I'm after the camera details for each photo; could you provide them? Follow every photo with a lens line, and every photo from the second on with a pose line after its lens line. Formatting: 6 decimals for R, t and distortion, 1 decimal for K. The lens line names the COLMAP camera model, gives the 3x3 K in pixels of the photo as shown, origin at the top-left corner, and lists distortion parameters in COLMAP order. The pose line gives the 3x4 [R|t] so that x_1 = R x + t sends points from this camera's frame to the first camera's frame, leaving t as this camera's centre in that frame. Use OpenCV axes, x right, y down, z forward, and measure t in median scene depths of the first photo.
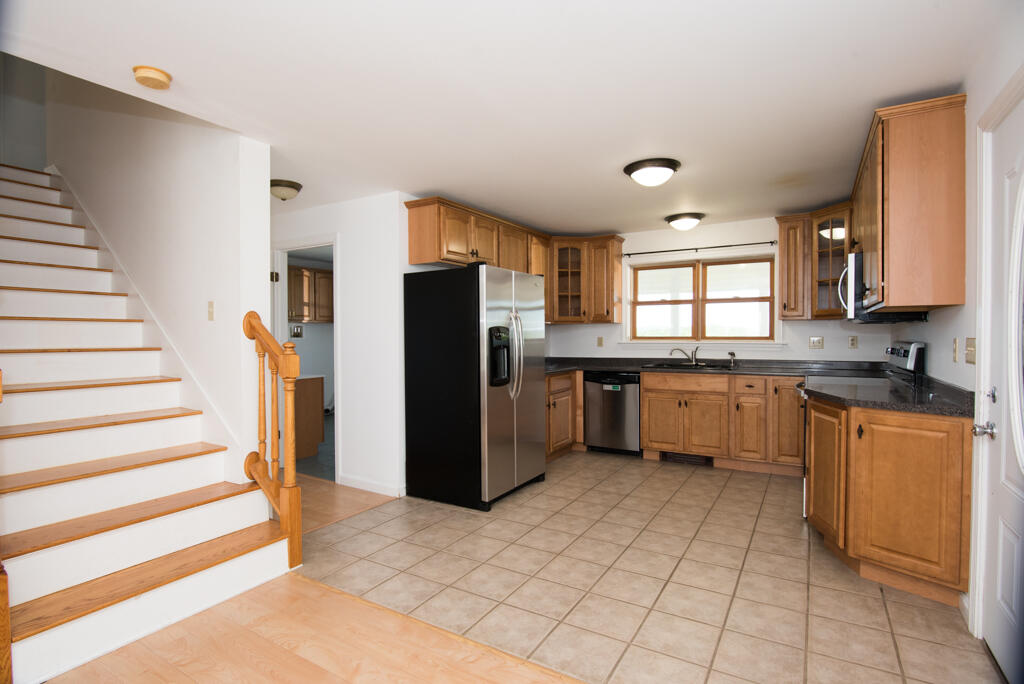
lens RADIAL K [[517.9, 0, 512.4], [0, 517.9, 340.5], [0, 0, 1]] dist [-0.012091, -0.001800]
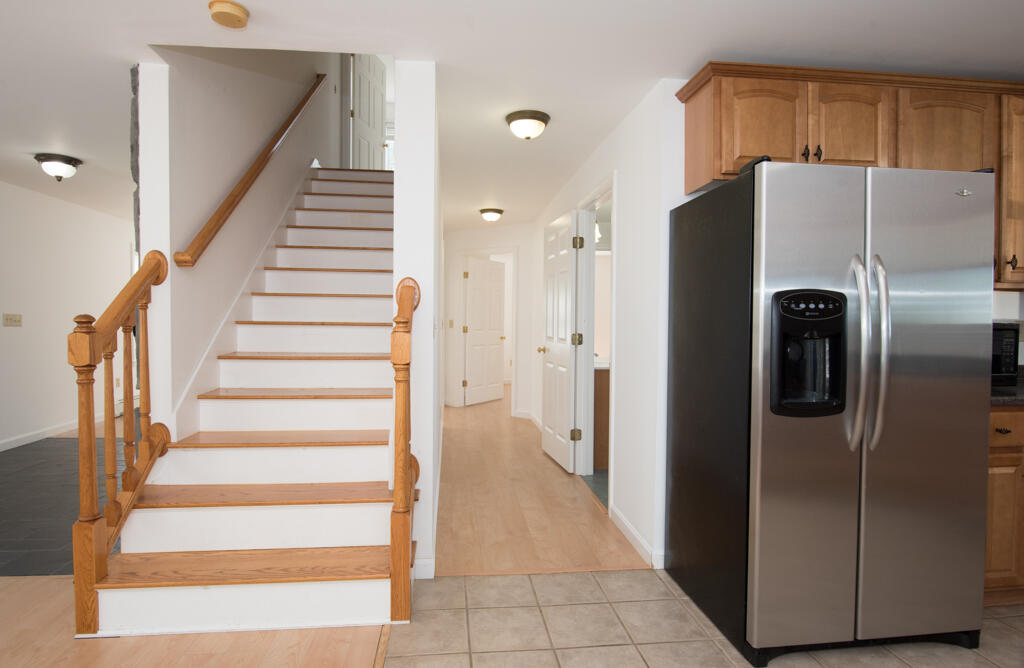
lens RADIAL K [[538.8, 0, 509.9], [0, 538.8, 332.0], [0, 0, 1]] dist [-0.019788, -0.000008]
pose [[0.596107, 0.023177, -0.802570, 0.207647], [-0.017945, 0.999718, 0.015542, 0.009461], [0.802704, 0.005137, 0.596355, 0.504698]]
